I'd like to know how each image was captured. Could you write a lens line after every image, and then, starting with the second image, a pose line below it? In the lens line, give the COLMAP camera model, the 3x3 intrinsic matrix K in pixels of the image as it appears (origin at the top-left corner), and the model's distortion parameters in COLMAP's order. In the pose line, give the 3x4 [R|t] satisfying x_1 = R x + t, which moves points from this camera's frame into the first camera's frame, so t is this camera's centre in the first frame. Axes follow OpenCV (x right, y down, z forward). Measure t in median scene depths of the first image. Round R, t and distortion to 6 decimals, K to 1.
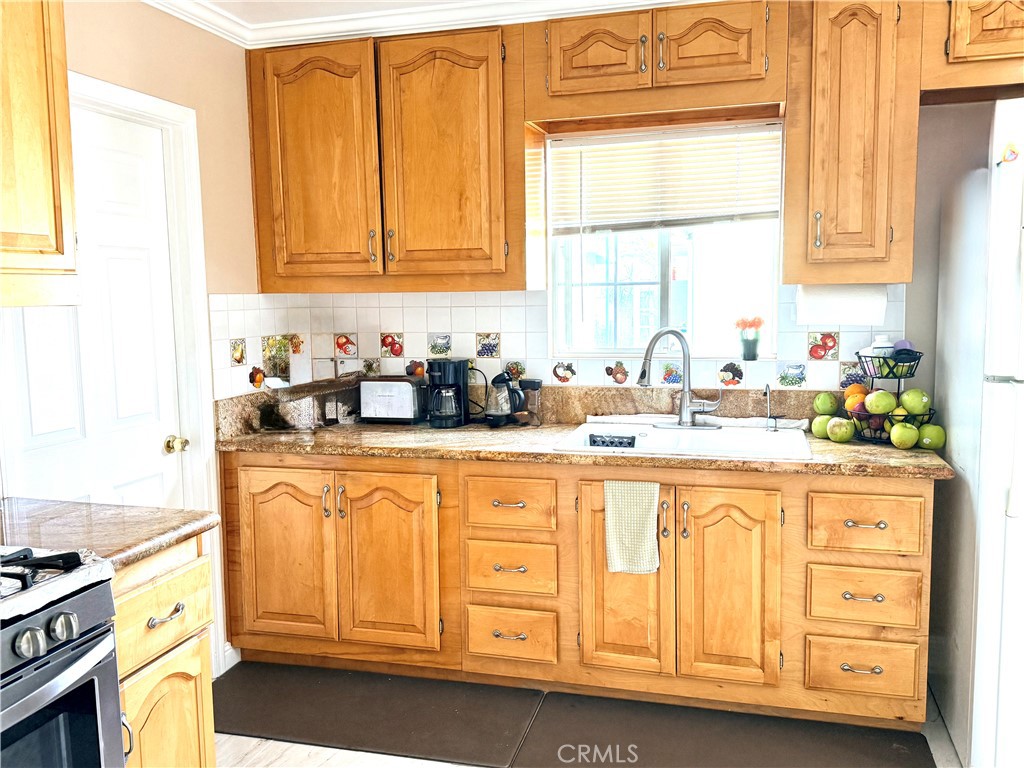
lens RADIAL K [[863.0, 0, 512.0], [0, 863.0, 384.0], [0, 0, 1]] dist [0.166558, -0.306311]
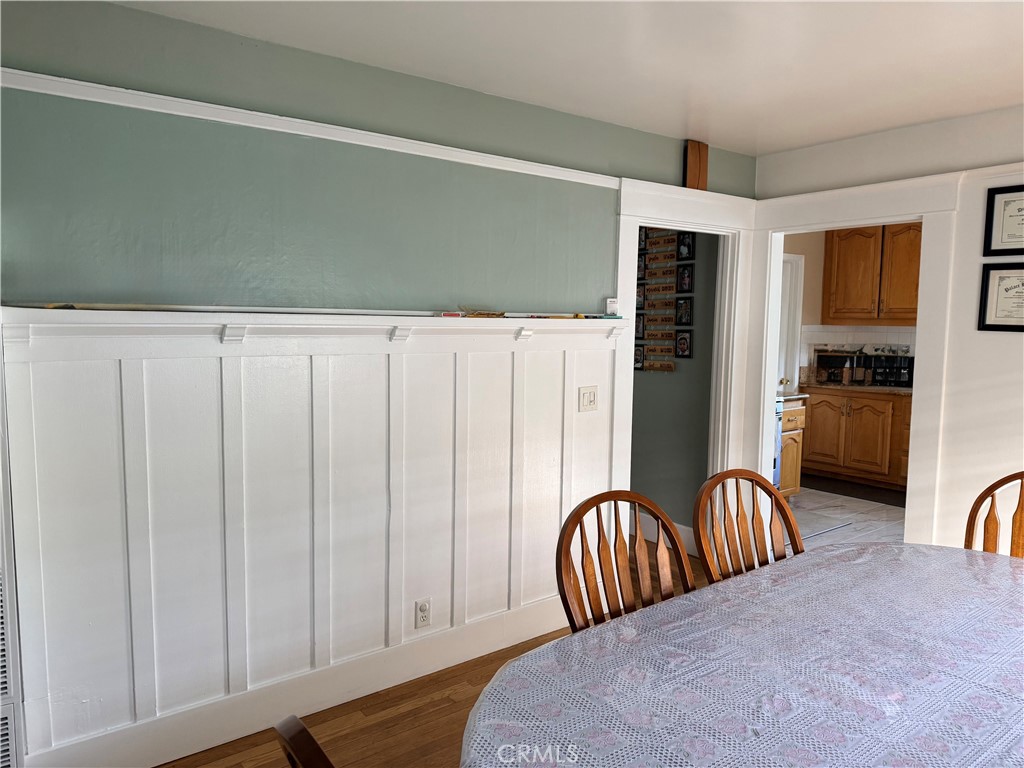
lens RADIAL K [[730.8, 0, 507.4], [0, 730.8, 383.4], [0, 0, 1]] dist [0.008869, 0.000470]
pose [[0.799650, 0.079589, -0.595168, 0.257419], [-0.086902, 0.996081, 0.016443, 0.109614], [0.594145, 0.038573, 0.803433, -1.242293]]
